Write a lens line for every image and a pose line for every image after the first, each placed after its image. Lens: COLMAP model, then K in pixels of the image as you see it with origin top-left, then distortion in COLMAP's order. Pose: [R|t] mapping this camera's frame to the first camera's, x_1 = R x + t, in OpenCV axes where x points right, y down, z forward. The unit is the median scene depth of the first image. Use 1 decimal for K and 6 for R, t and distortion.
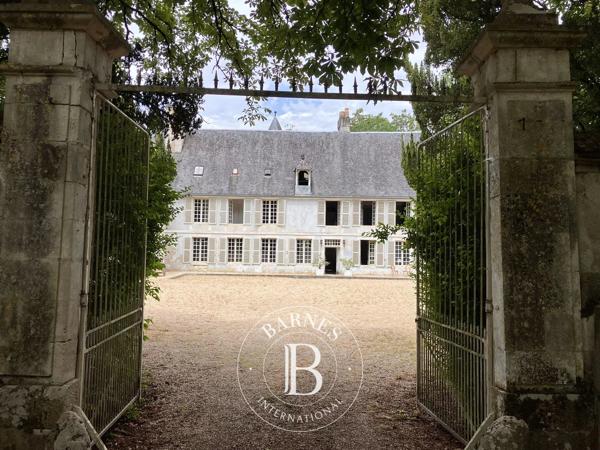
lens RADIAL K [[468.2, 0, 296.1], [0, 468.2, 224.8], [0, 0, 1]] dist [0.046645, -0.008354]
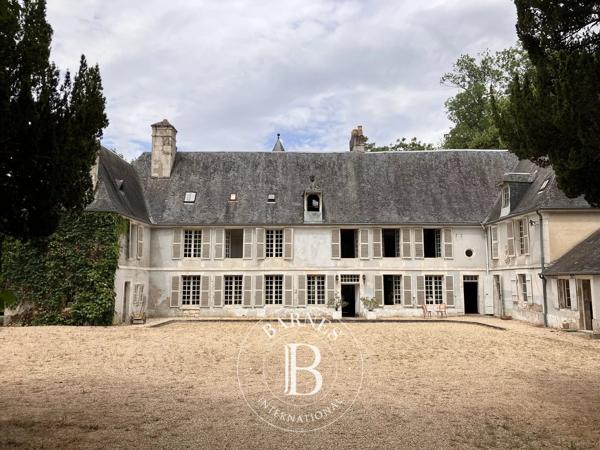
lens RADIAL K [[468.2, 0, 303.4], [0, 468.2, 224.7], [0, 0, 1]] dist [0.046645, -0.008354]
pose [[0.999731, -0.018190, 0.014386, -0.015639], [0.019450, 0.995483, -0.092922, 0.018283], [-0.012631, 0.093177, 0.995569, 0.159878]]
